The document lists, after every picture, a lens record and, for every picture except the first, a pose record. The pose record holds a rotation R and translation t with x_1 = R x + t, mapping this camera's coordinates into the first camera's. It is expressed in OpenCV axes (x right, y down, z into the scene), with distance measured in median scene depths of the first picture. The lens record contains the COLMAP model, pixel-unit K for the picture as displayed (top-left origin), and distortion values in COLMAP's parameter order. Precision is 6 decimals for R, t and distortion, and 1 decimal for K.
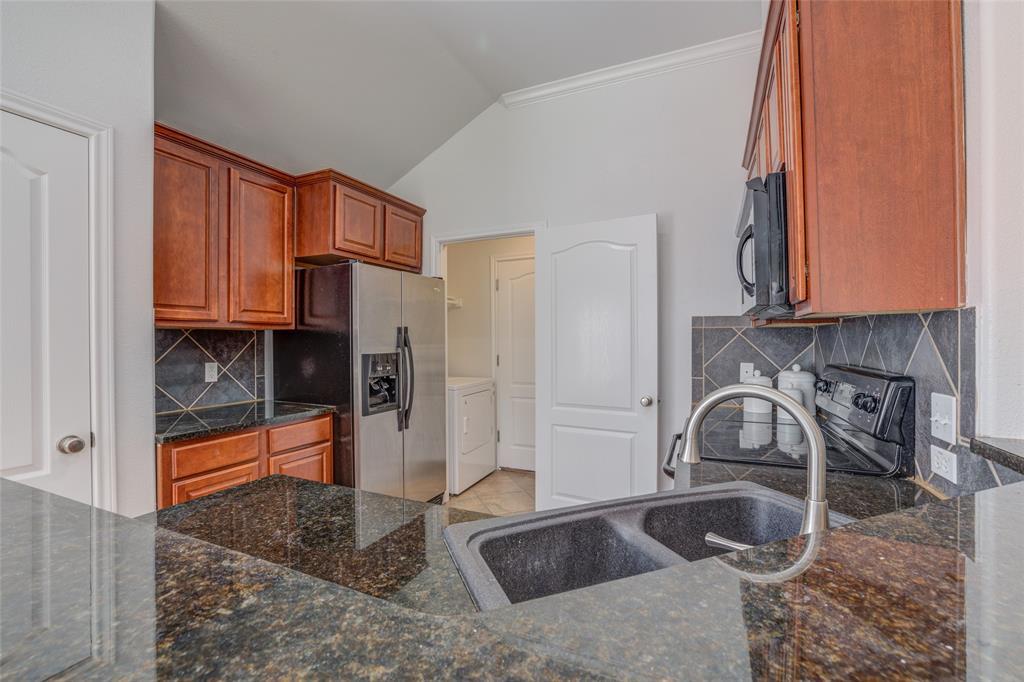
lens RADIAL K [[441.9, 0, 513.4], [0, 441.9, 337.9], [0, 0, 1]] dist [-0.041048, 0.012202]
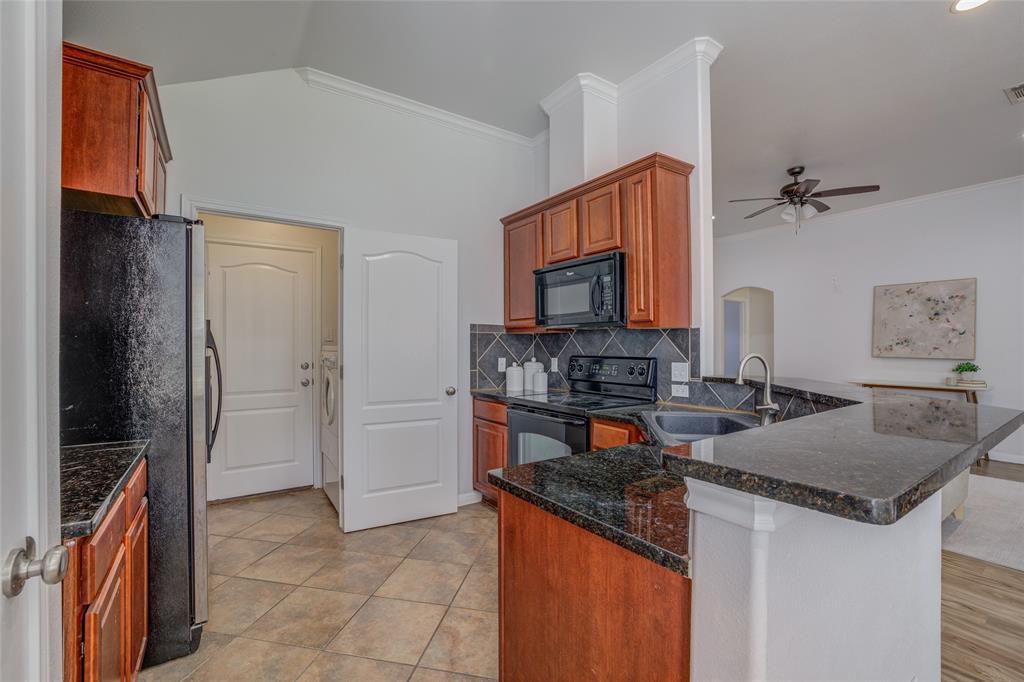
lens RADIAL K [[441.9, 0, 504.6], [0, 441.9, 342.3], [0, 0, 1]] dist [-0.041048, 0.012202]
pose [[0.518014, 0.010093, 0.855312, -0.656703], [-0.006206, 0.999948, -0.008041, 0.016033], [-0.855349, -0.001142, 0.518050, 0.219643]]
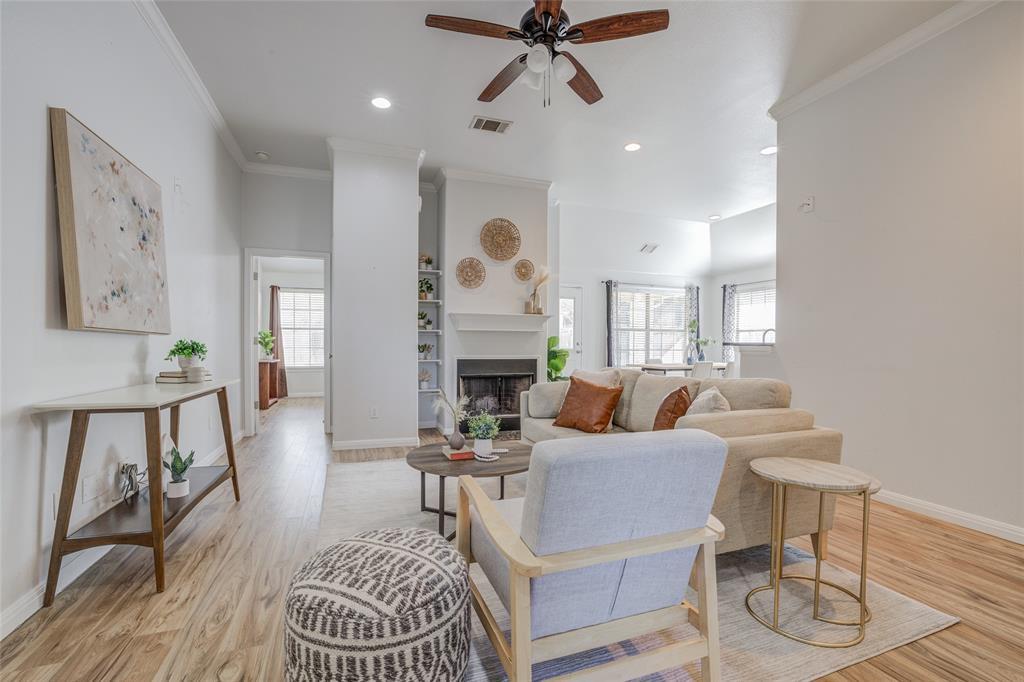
lens RADIAL K [[441.9, 0, 513.3], [0, 441.9, 348.2], [0, 0, 1]] dist [-0.041048, 0.012202]
pose [[-0.714208, 0.007289, -0.699896, 1.928646], [0.003484, 0.999970, 0.006859, 0.086261], [0.699925, 0.002460, -0.714212, 0.722015]]
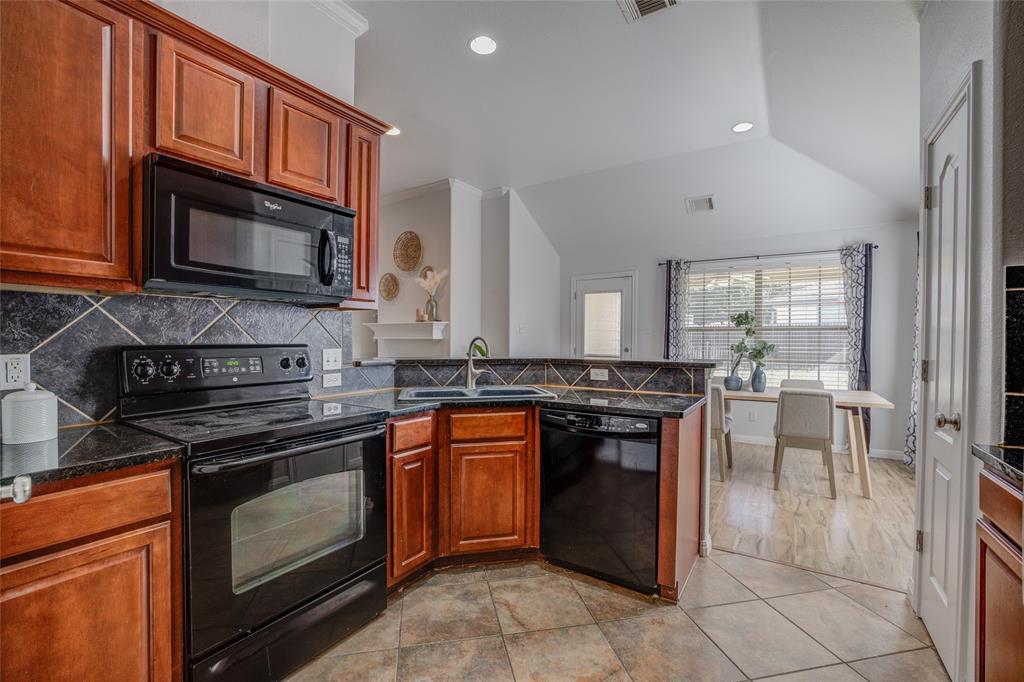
lens RADIAL K [[441.9, 0, 505.9], [0, 441.9, 342.1], [0, 0, 1]] dist [-0.041048, 0.012202]
pose [[-0.989066, 0.002071, 0.147462, -0.081737], [0.002309, 0.999996, 0.001440, 0.037709], [-0.147458, 0.001765, -0.989067, 1.224558]]
